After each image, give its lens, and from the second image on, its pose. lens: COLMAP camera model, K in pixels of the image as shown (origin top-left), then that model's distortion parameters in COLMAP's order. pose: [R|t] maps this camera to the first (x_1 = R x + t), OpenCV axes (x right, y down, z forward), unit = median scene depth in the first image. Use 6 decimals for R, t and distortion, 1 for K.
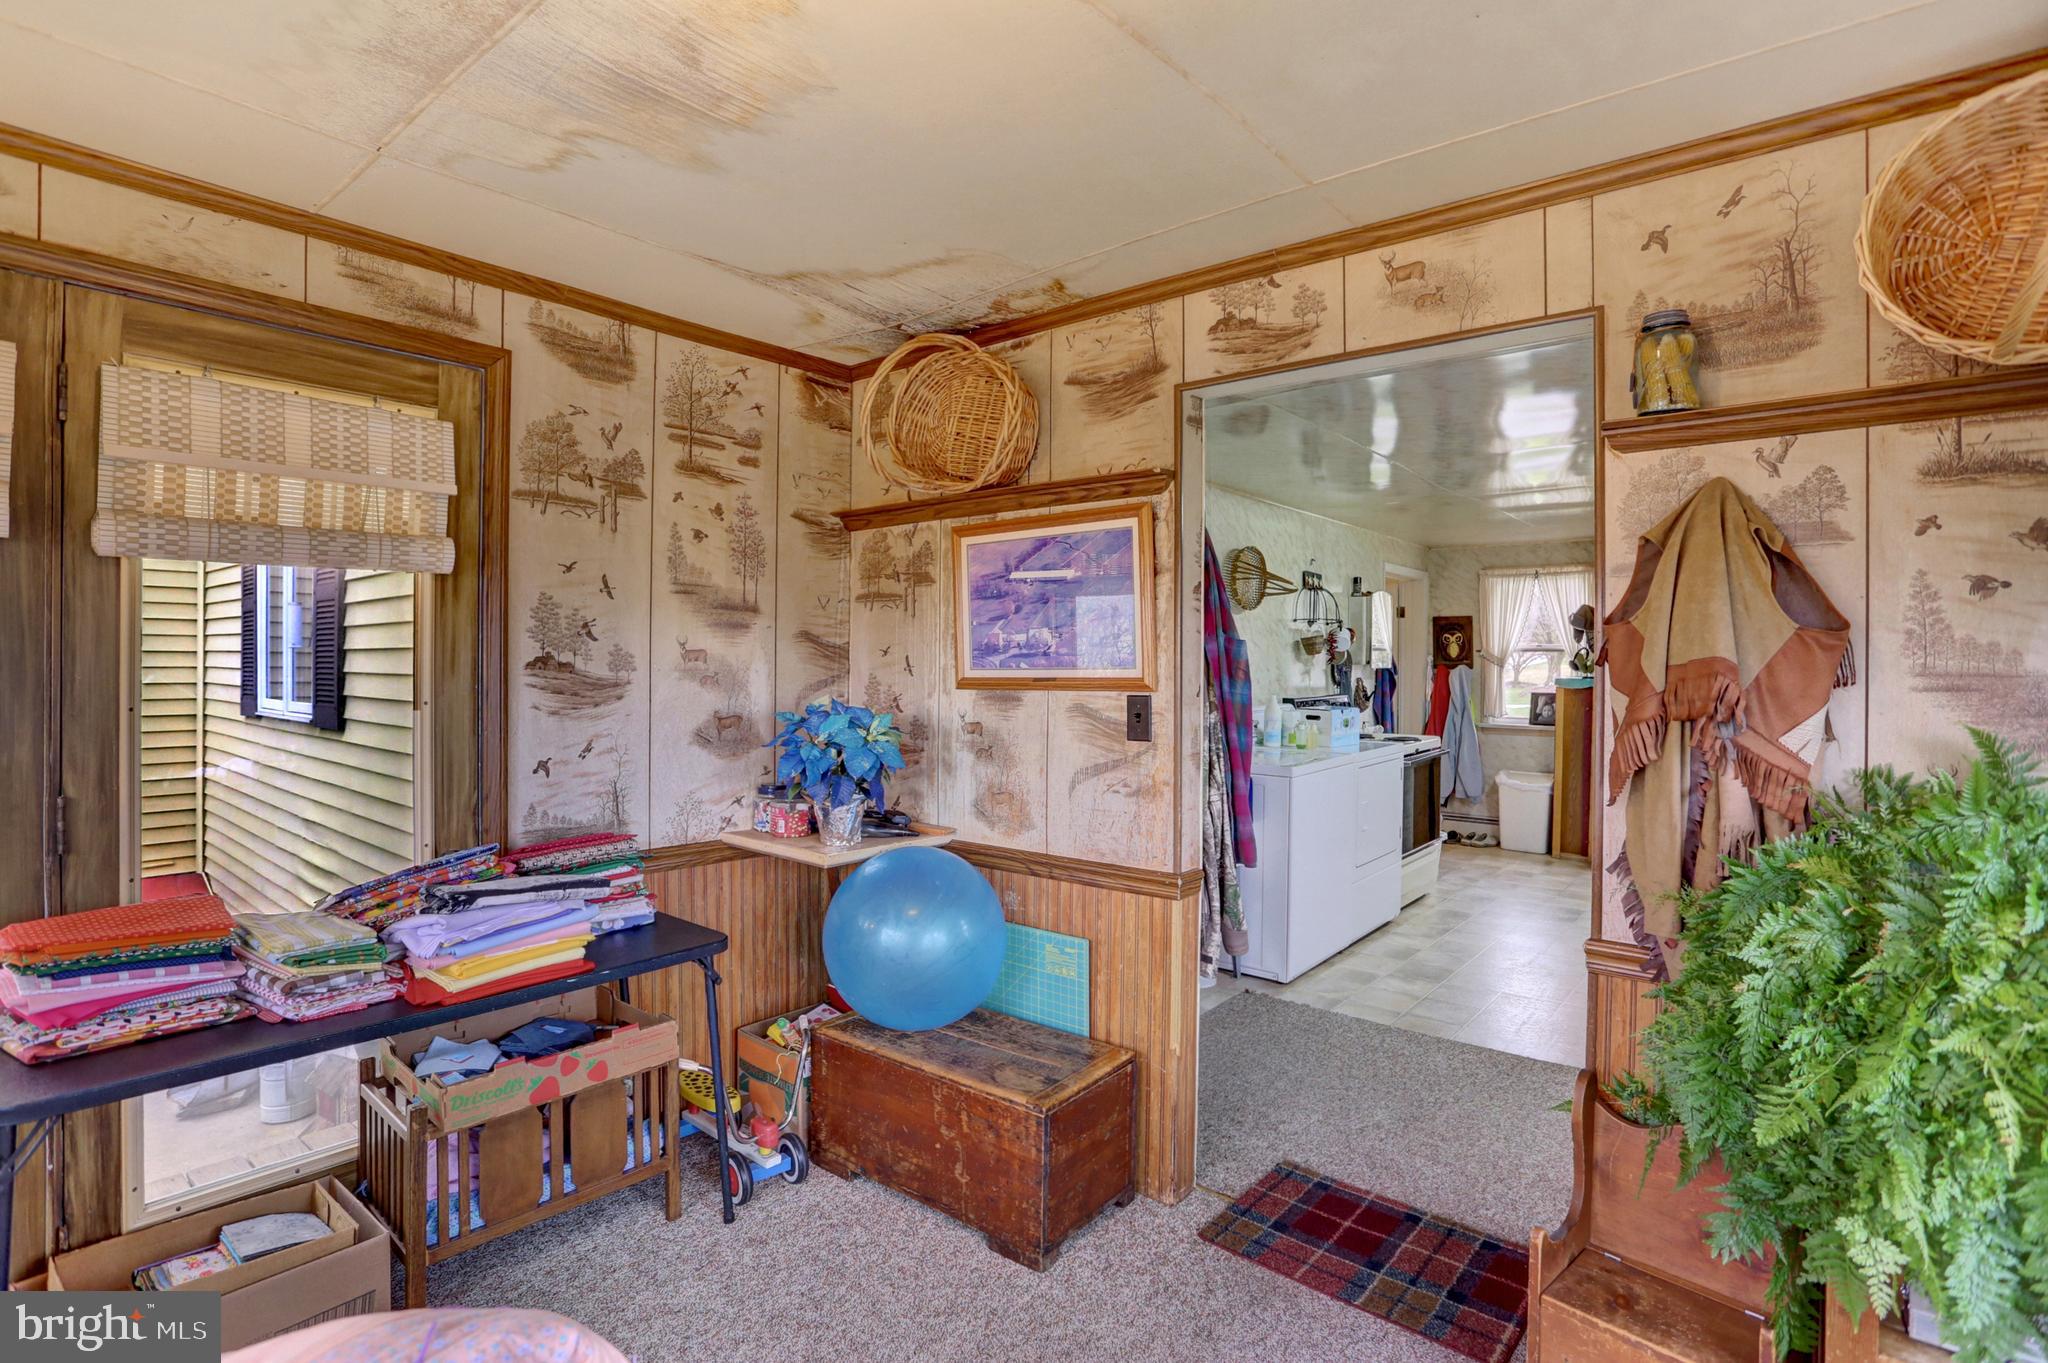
lens RADIAL K [[970.3, 0, 1022.1], [0, 970.3, 674.1], [0, 0, 1]] dist [0.000098, 0.000015]
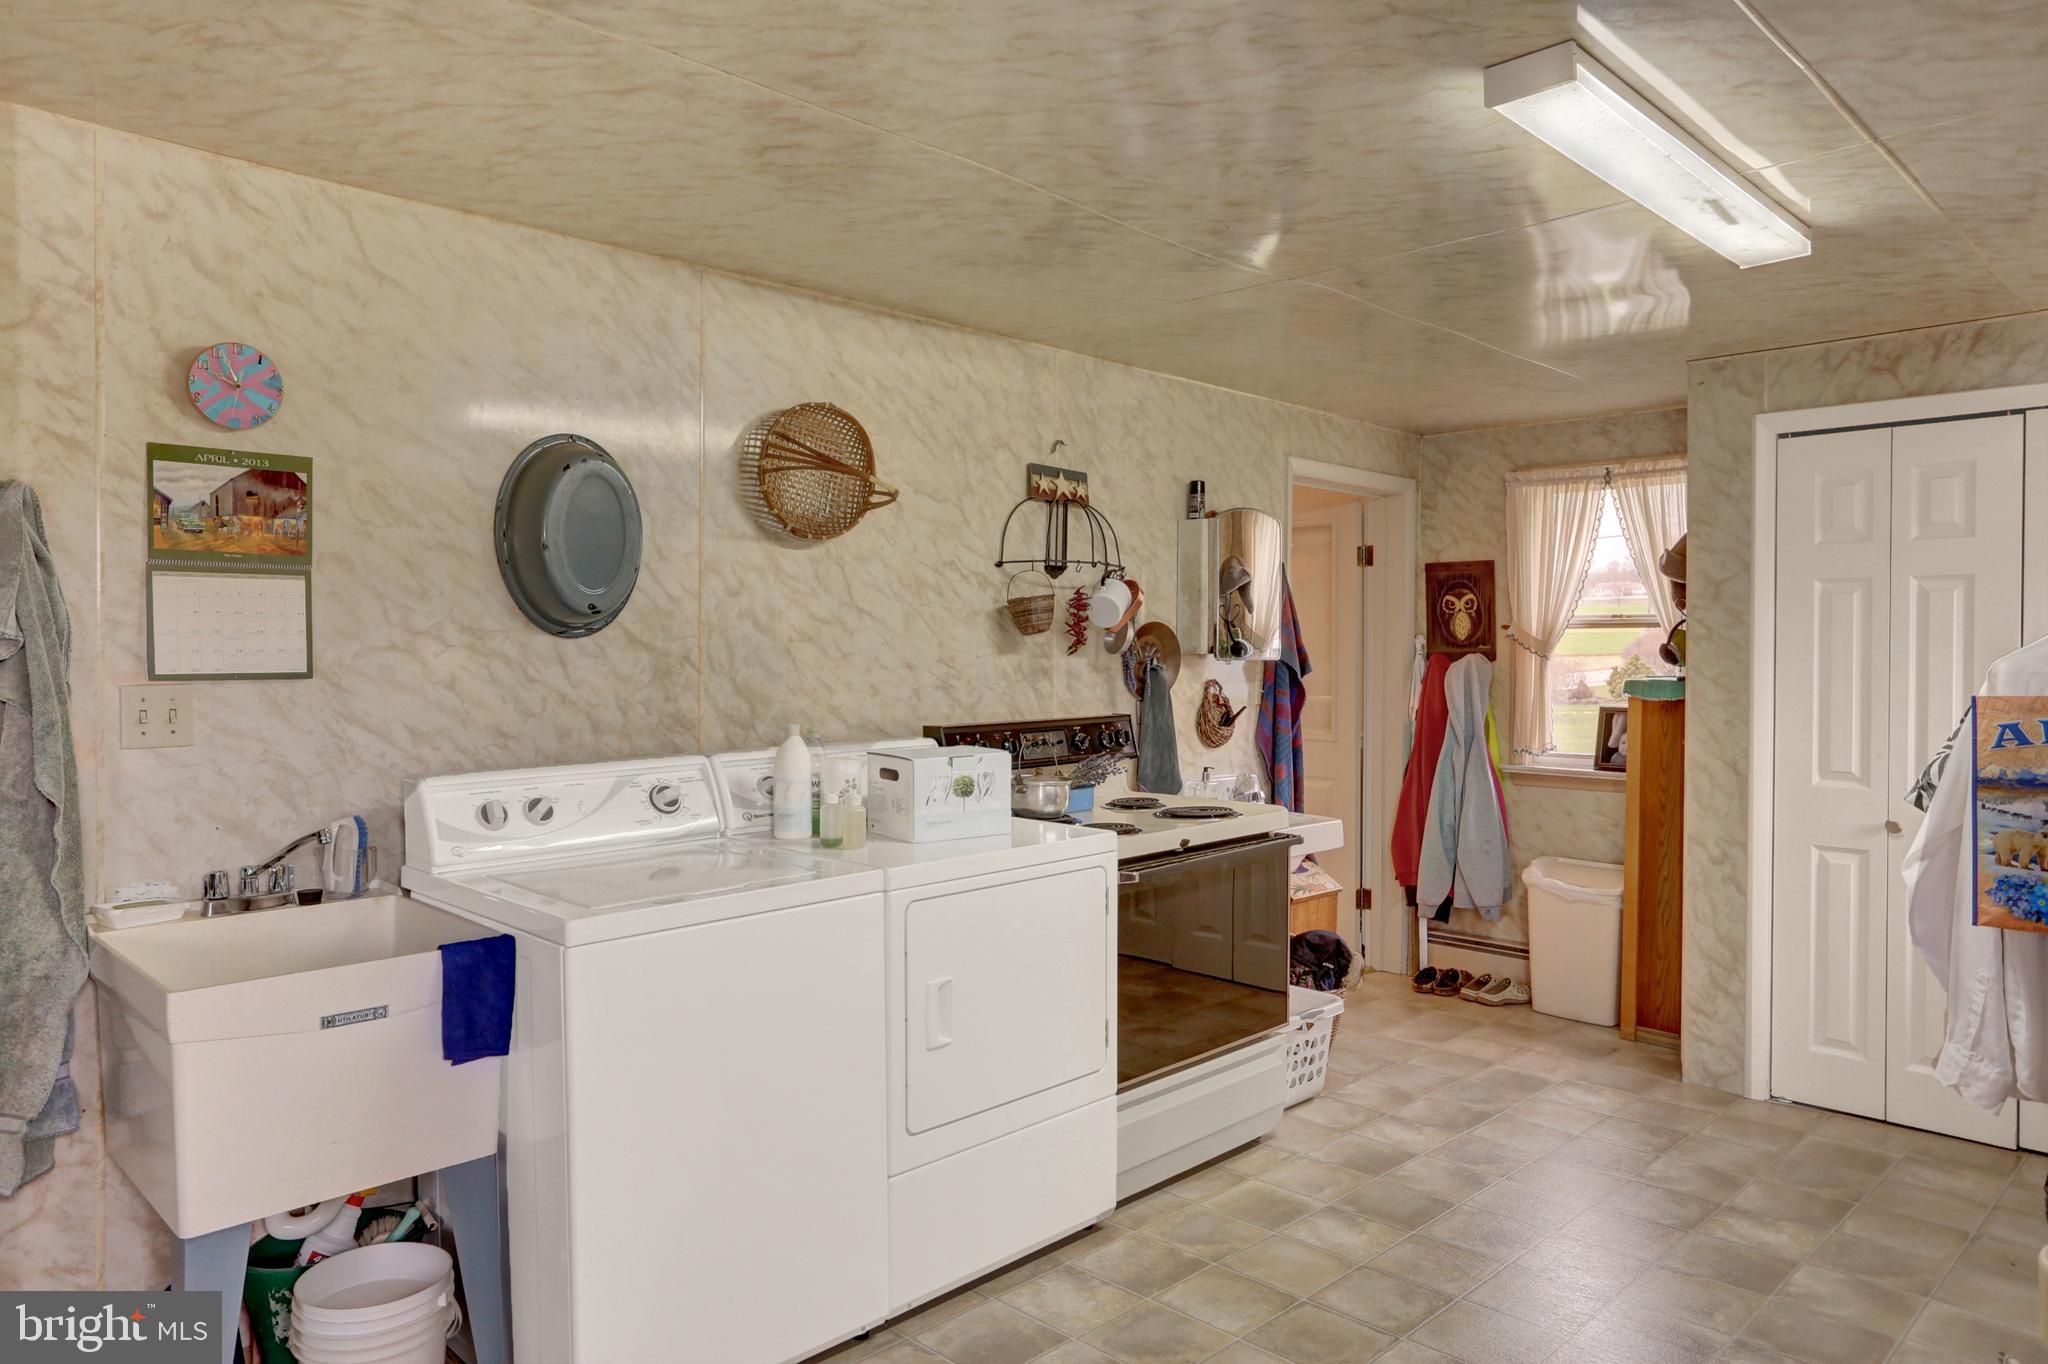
lens RADIAL K [[1330.3, 0, 1028.4], [0, 1330.3, 685.1], [0, 0, 1]] dist [0.038698, 0.000539]
pose [[0.997465, -0.003137, -0.071090, 0.272253], [0.004053, 0.999911, 0.012743, -0.002769], [0.071043, -0.012999, 0.997389, 0.268422]]
